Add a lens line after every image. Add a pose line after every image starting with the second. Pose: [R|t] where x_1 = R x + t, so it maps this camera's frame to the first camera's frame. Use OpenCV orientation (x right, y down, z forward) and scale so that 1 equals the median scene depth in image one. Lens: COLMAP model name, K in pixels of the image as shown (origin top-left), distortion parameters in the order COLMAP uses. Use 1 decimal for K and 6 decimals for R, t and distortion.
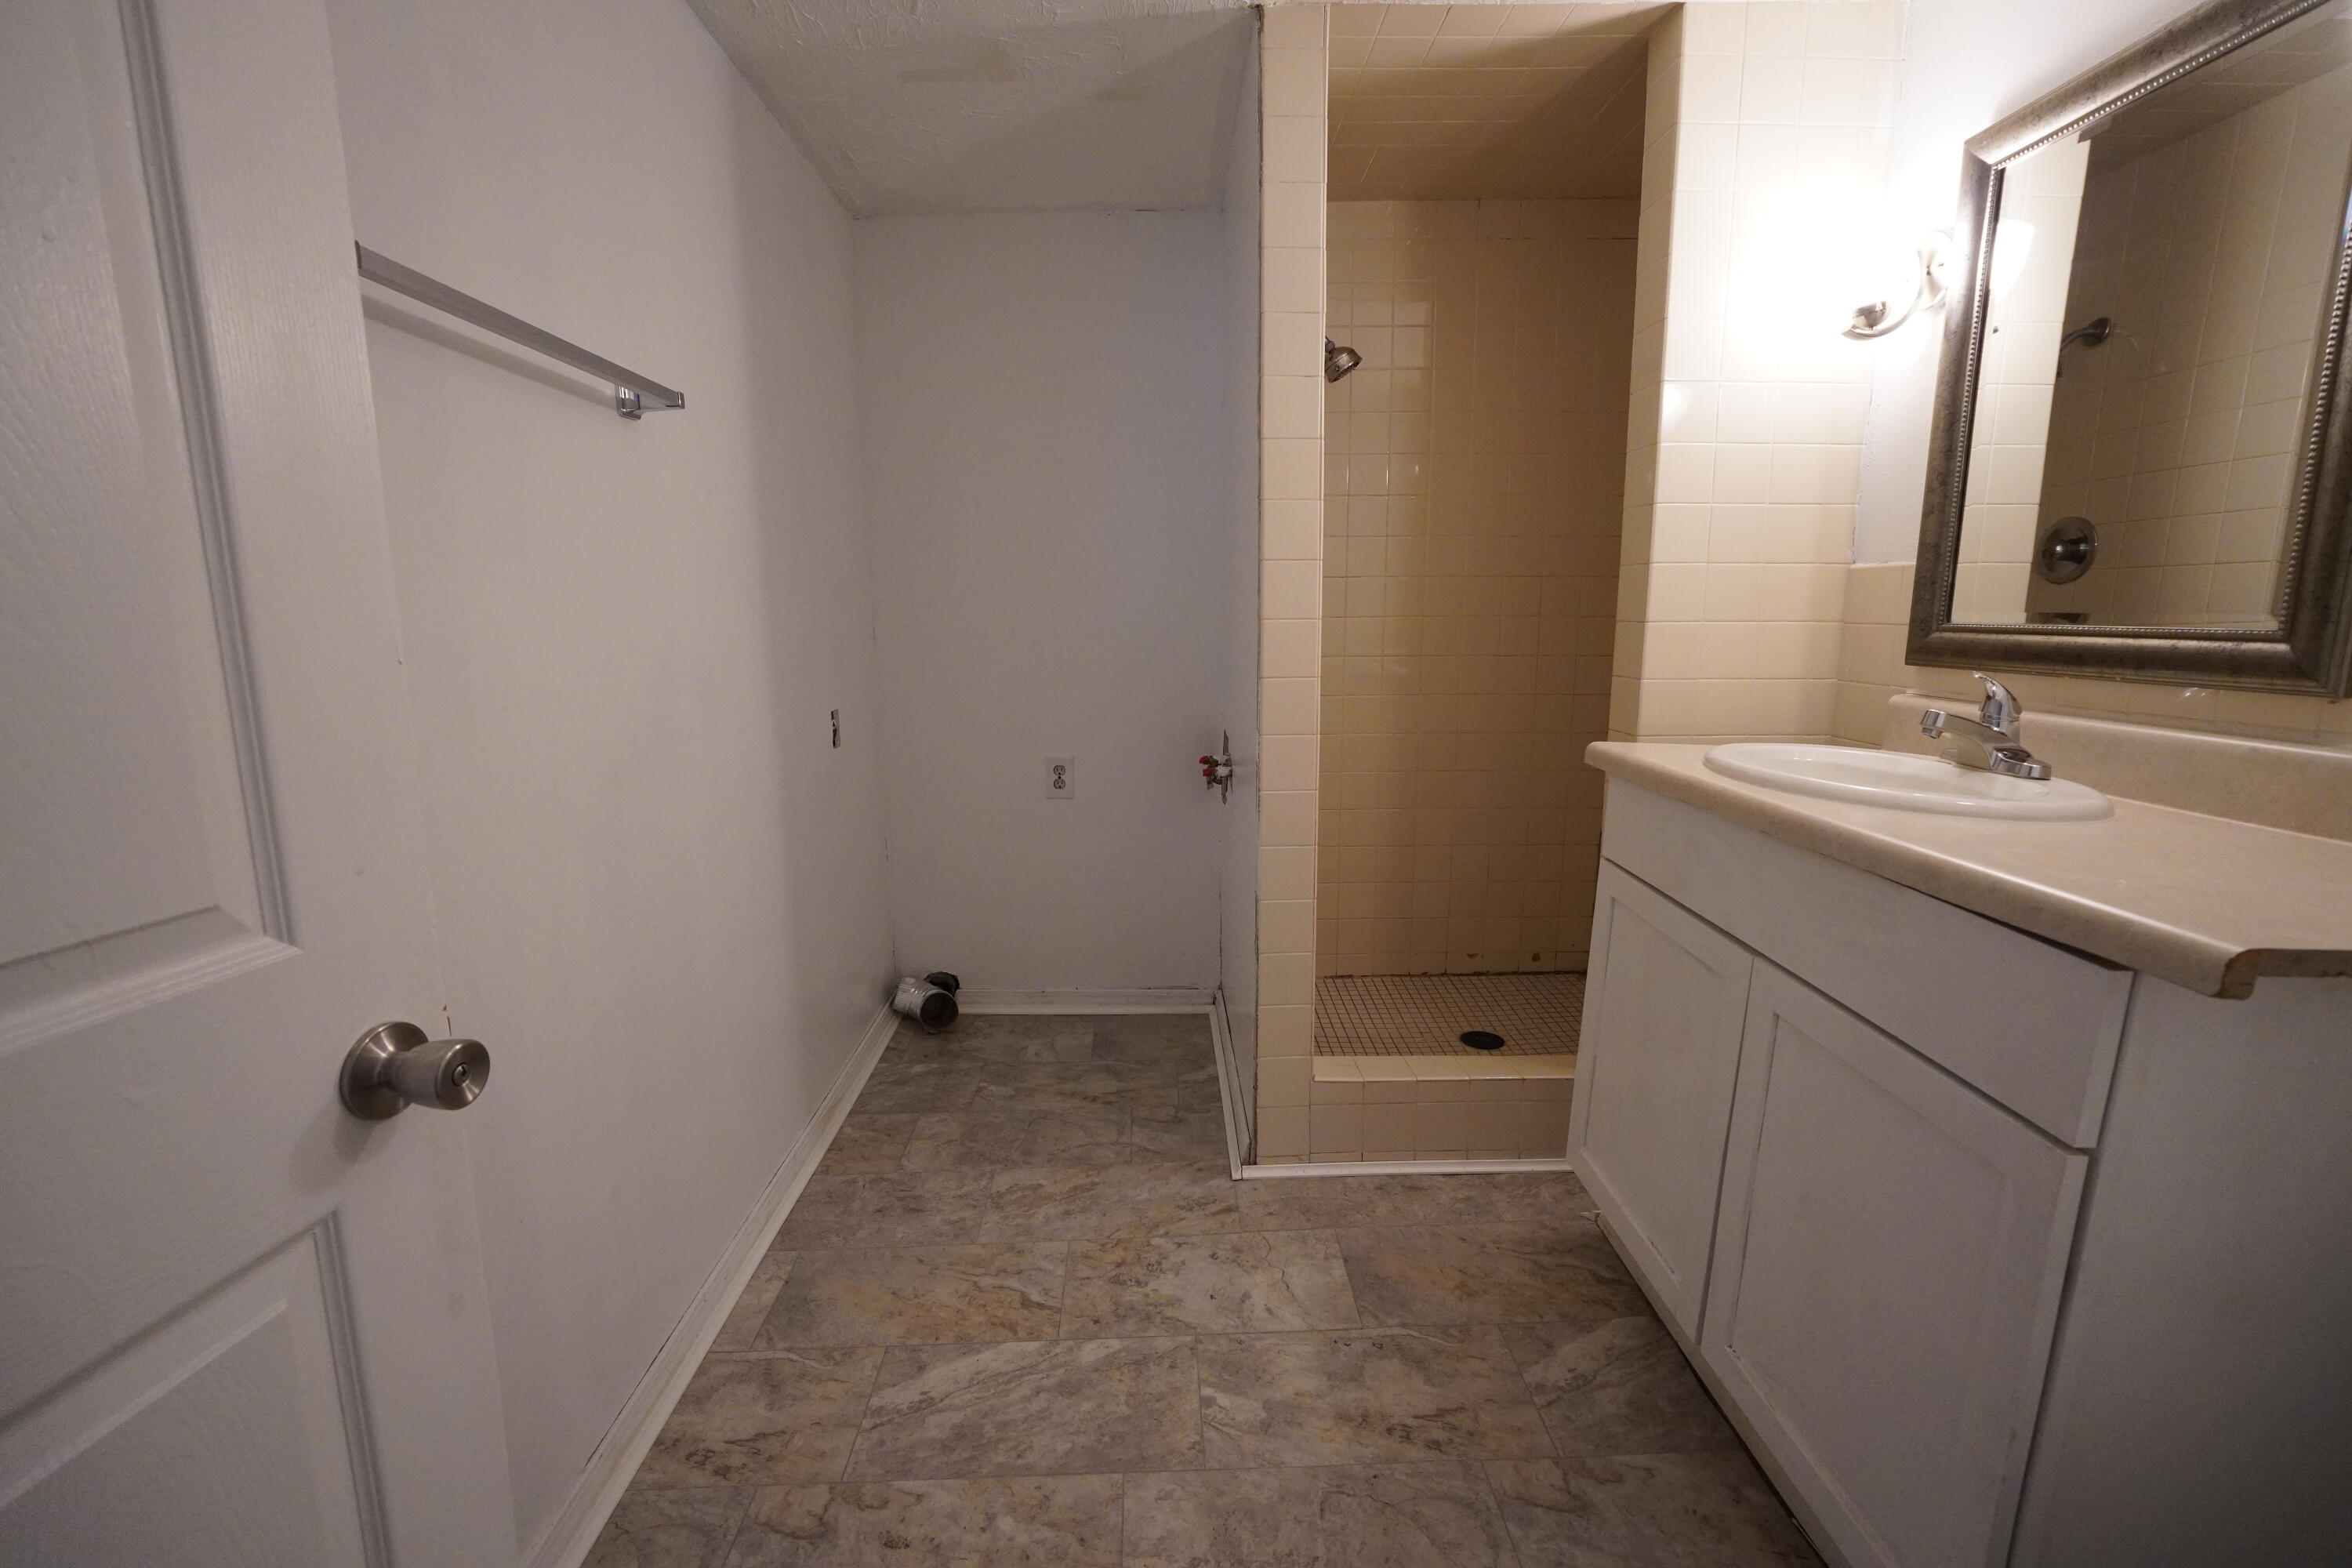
lens RADIAL K [[990.8, 0, 1171.2], [0, 990.8, 776.1], [0, 0, 1]] dist [-0.017055, 0.006951]
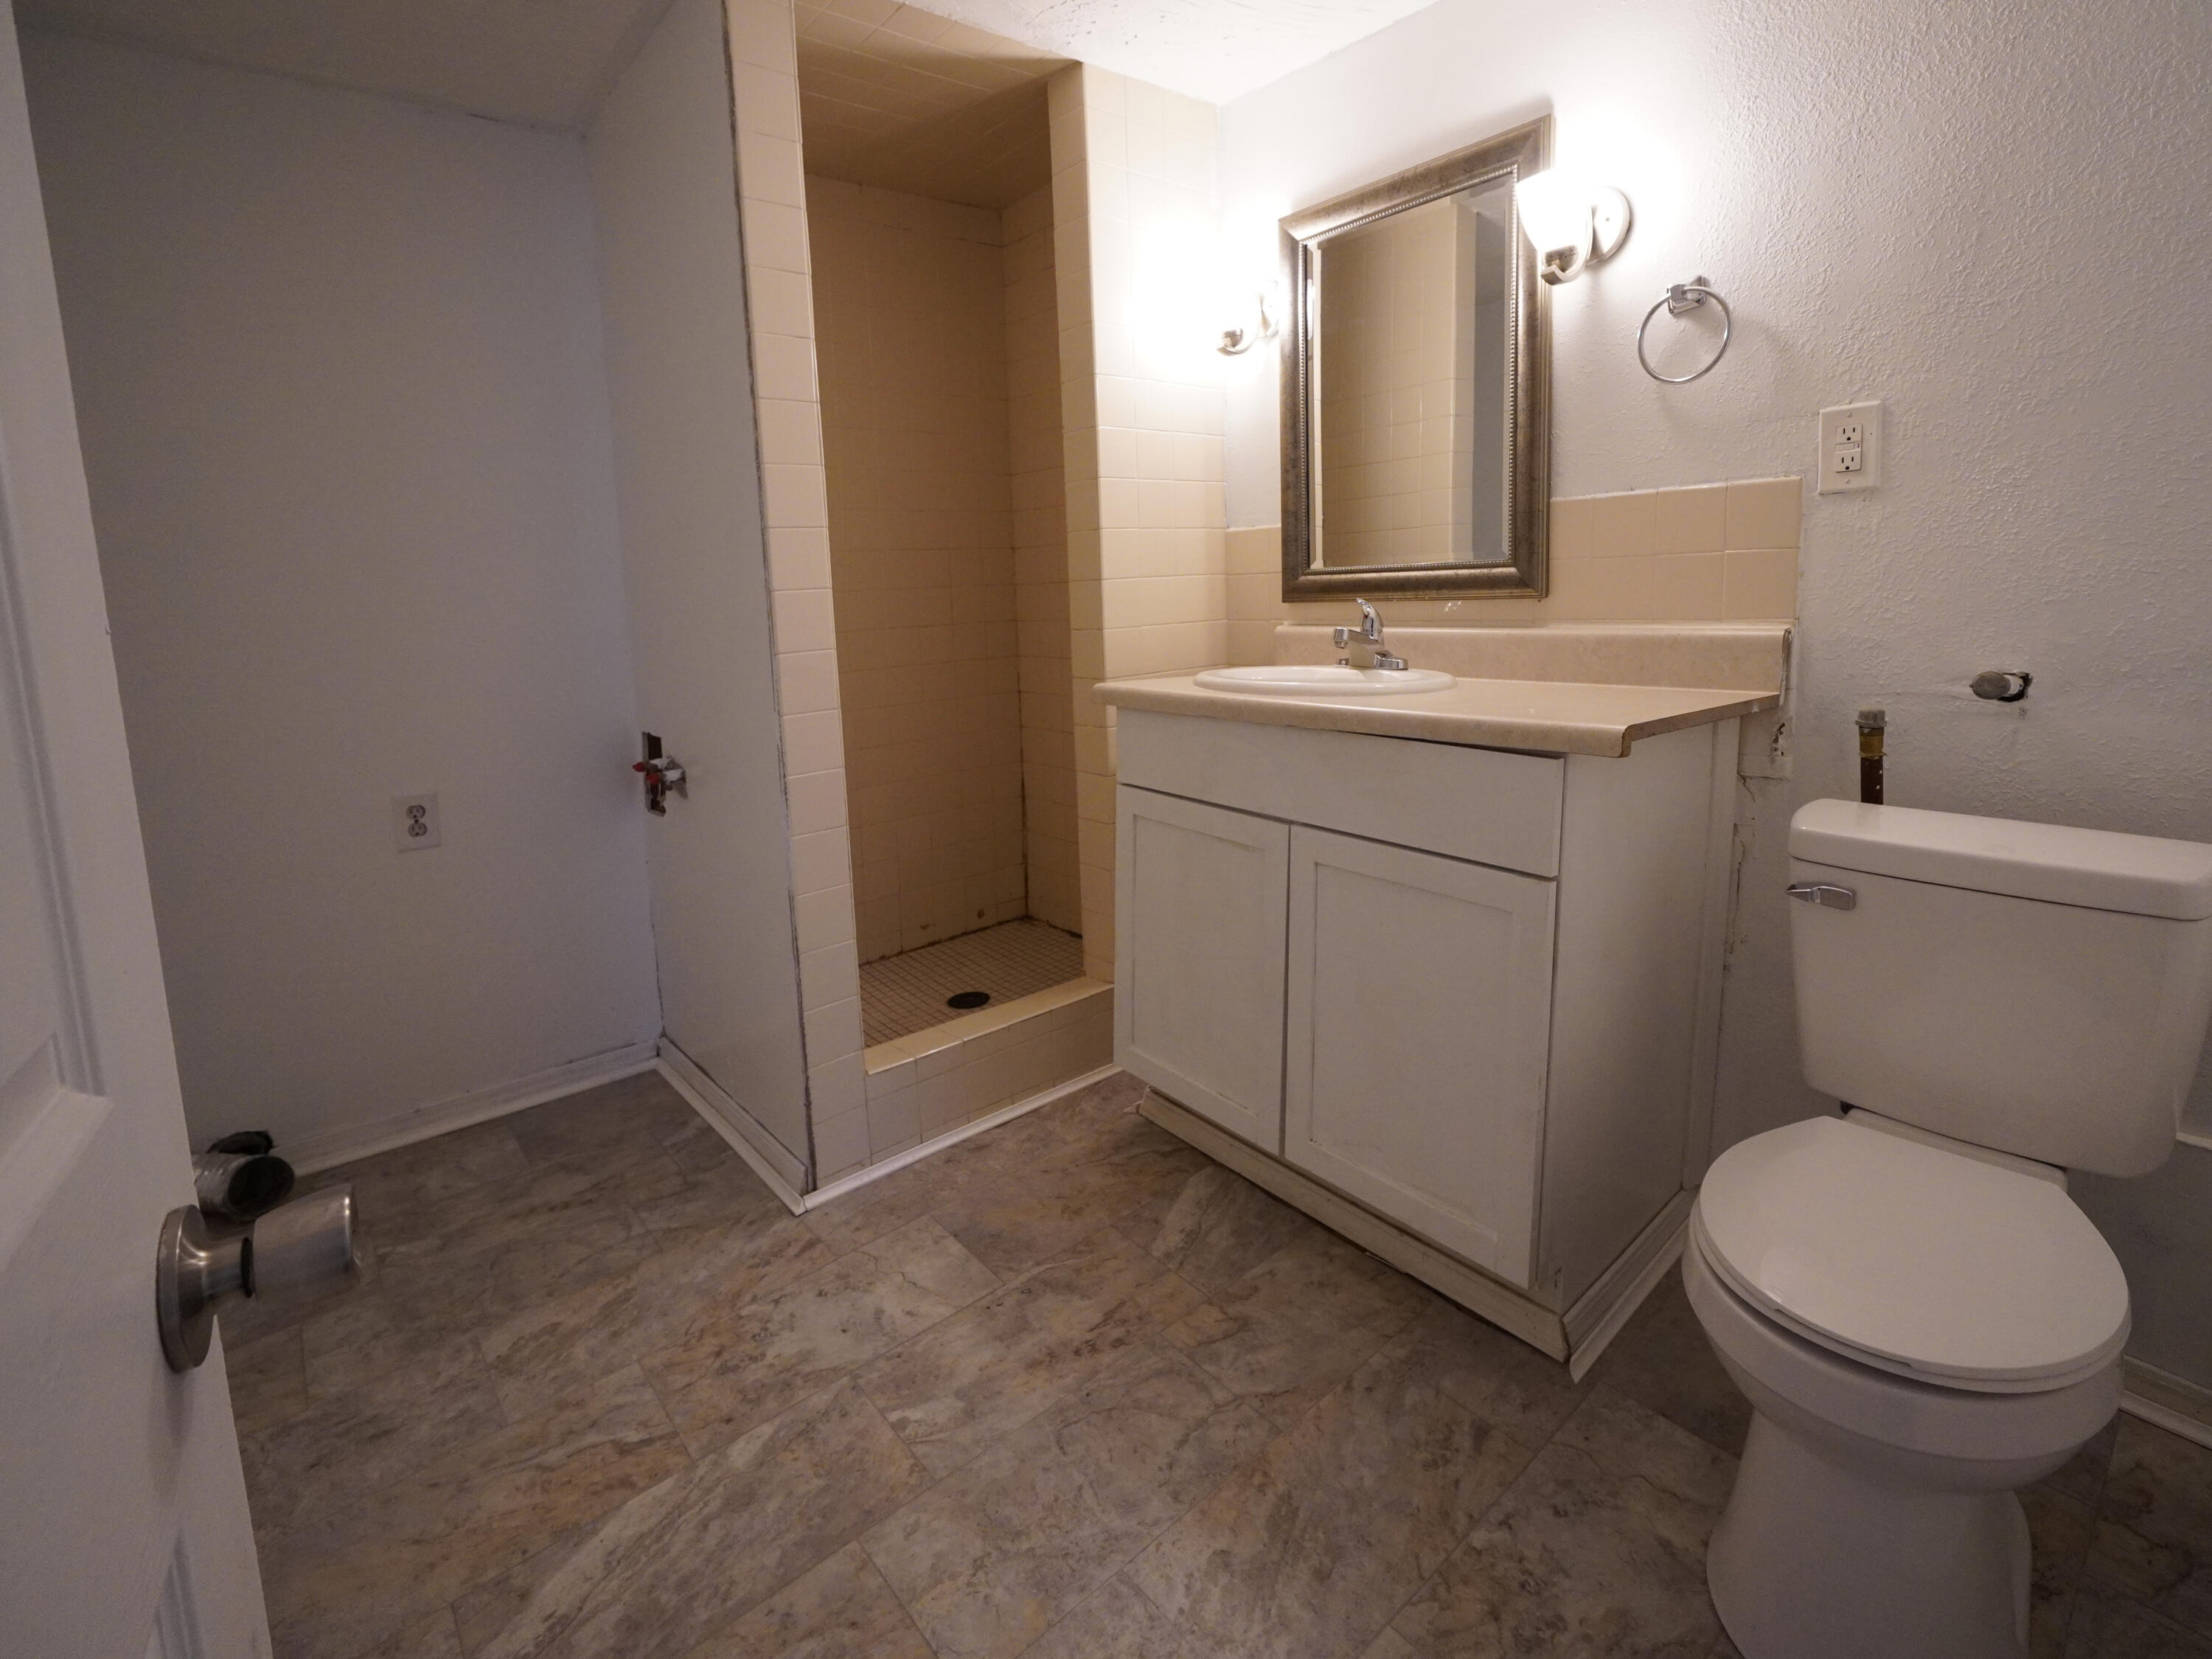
lens RADIAL K [[1062.5, 0, 1104.0], [0, 1062.5, 733.3], [0, 0, 1]] dist [-0.015746, 0.006011]
pose [[0.774711, -0.120101, 0.620805, -0.326103], [0.150660, 0.988580, 0.003240, 0.018437], [-0.614104, 0.091021, 0.783959, 0.043936]]
